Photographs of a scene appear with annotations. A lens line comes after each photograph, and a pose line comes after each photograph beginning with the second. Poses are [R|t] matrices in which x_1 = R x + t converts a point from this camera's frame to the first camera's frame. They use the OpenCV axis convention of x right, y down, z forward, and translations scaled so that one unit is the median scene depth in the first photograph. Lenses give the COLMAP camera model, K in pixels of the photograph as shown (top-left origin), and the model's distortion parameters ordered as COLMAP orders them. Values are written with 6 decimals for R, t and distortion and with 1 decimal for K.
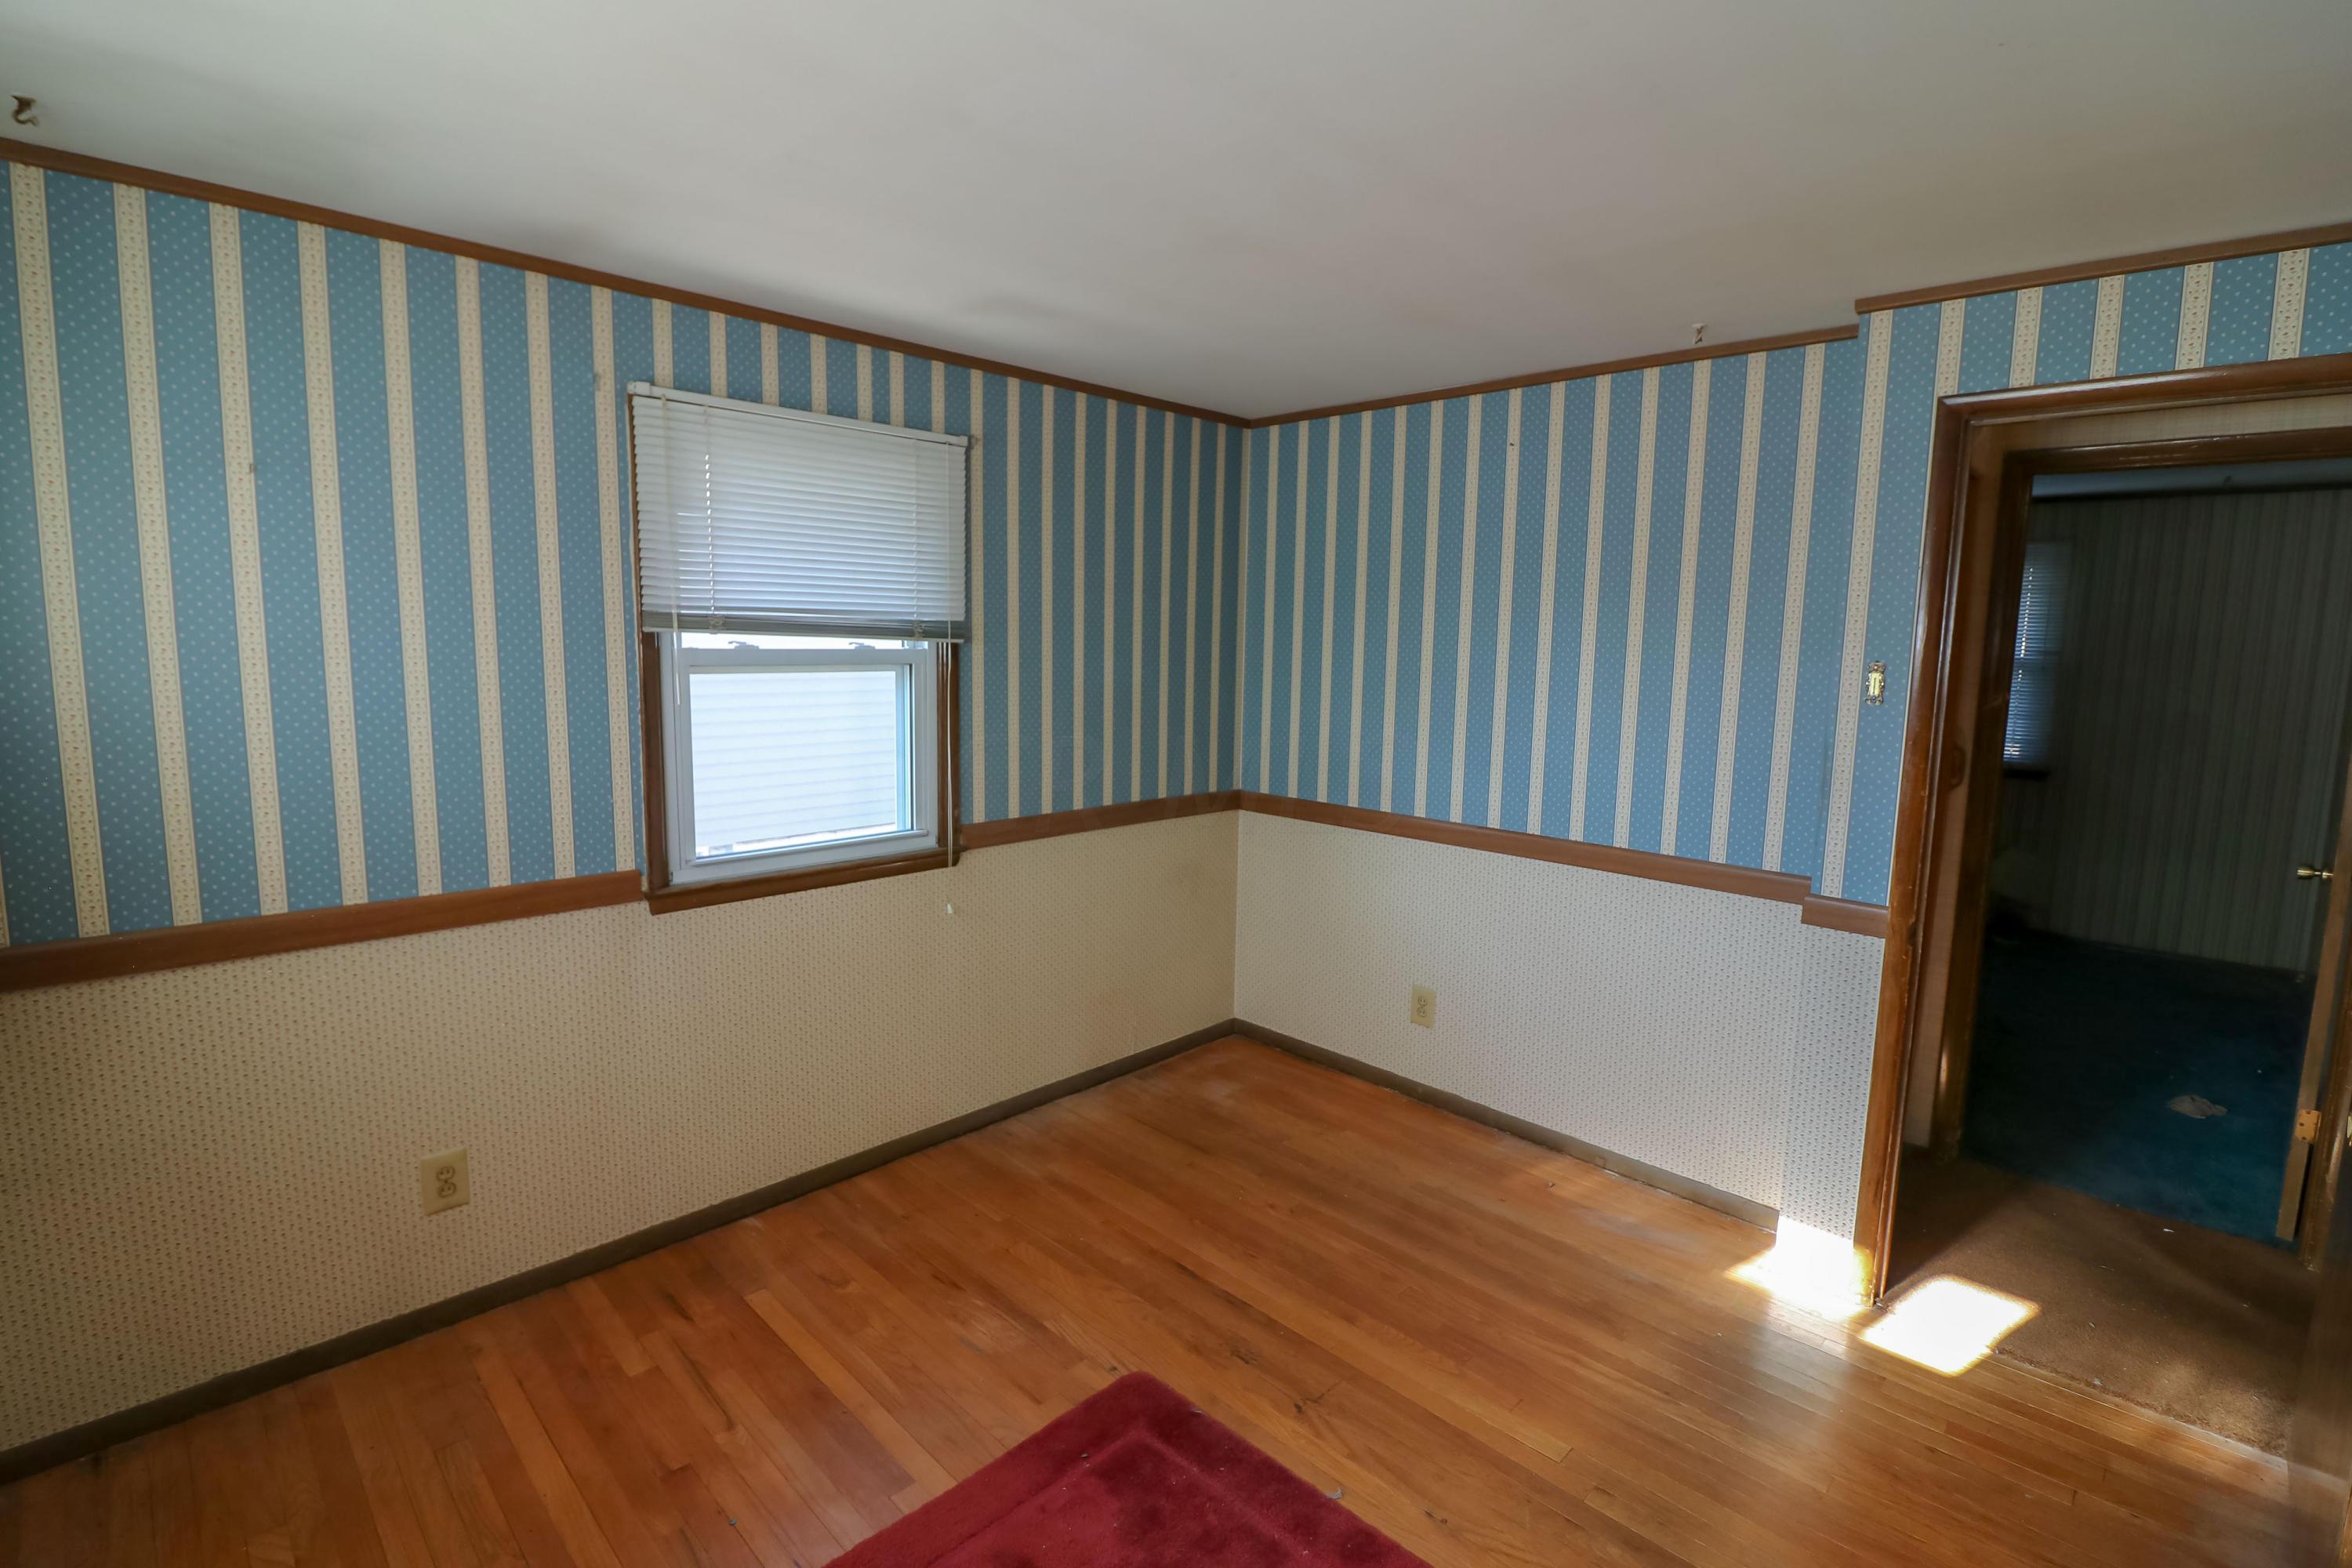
lens RADIAL K [[1086.4, 0, 1153.9], [0, 1086.4, 766.2], [0, 0, 1]] dist [0.002168, -0.015077]
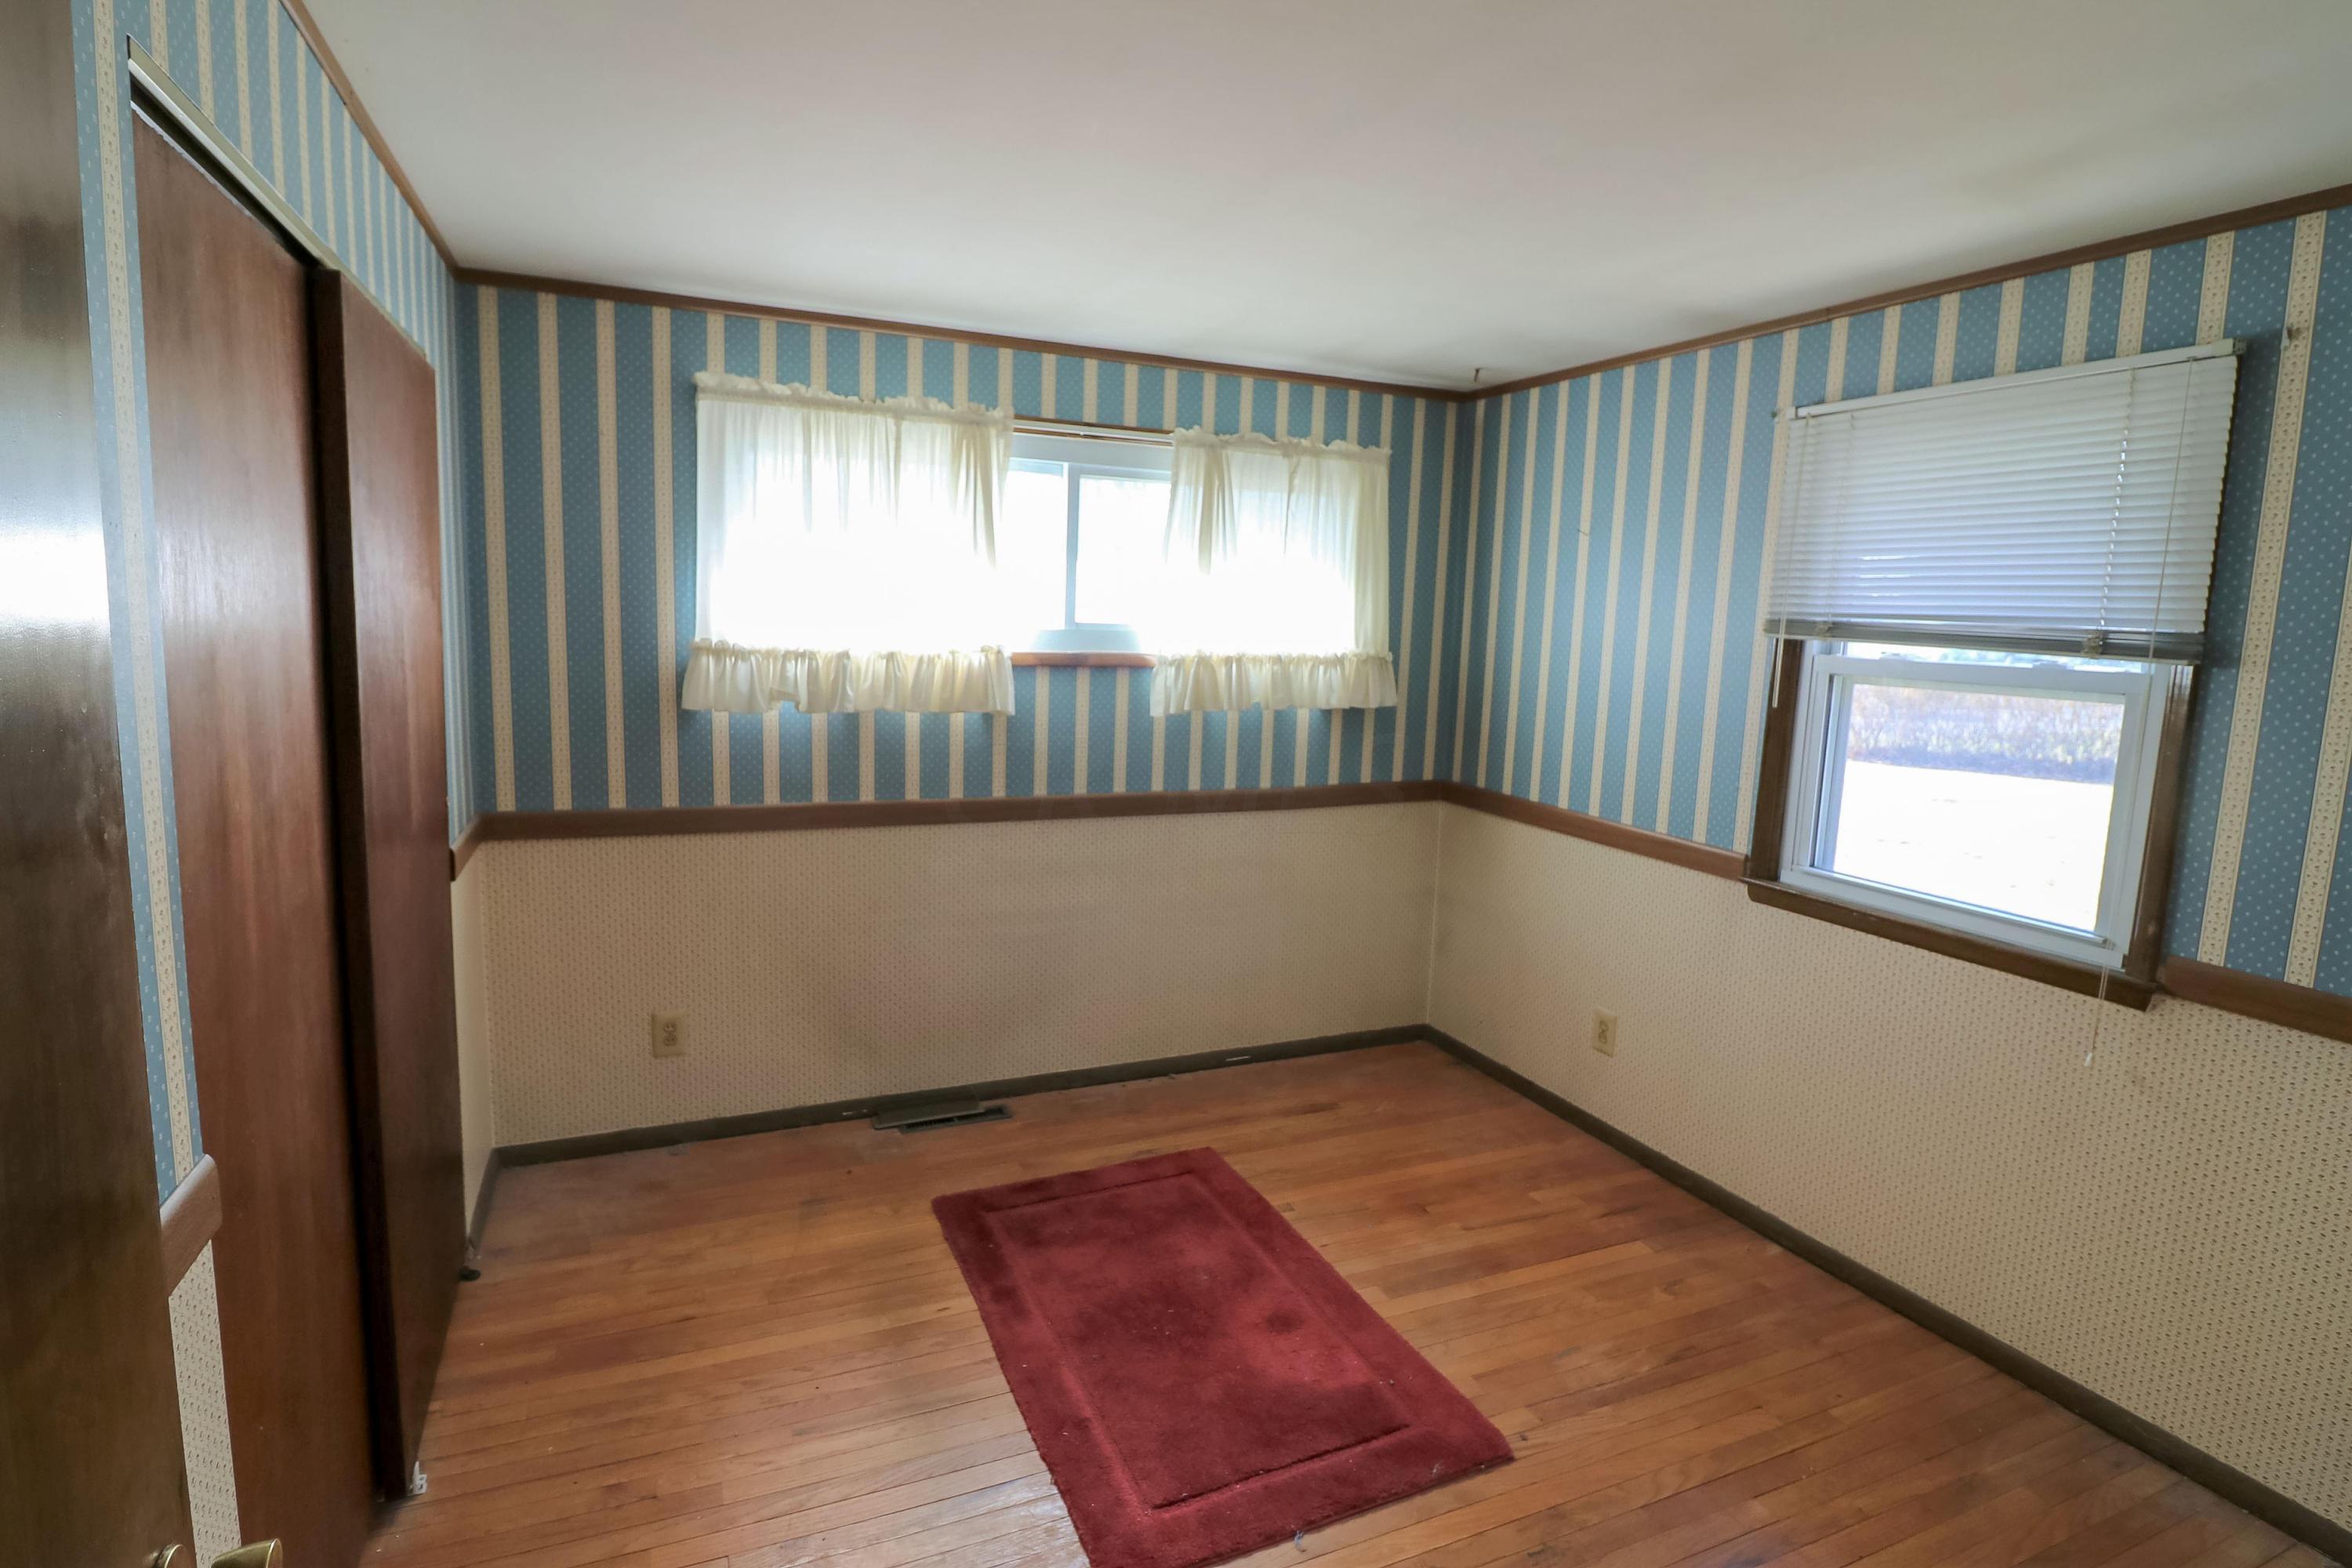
lens RADIAL K [[1086.4, 0, 1153.9], [0, 1086.4, 766.2], [0, 0, 1]] dist [0.002168, -0.015077]
pose [[-0.350032, 0.094930, -0.931915, 0.748122], [-0.160380, 0.974089, 0.159466, -0.071136], [0.922906, 0.205278, -0.325737, 0.787087]]
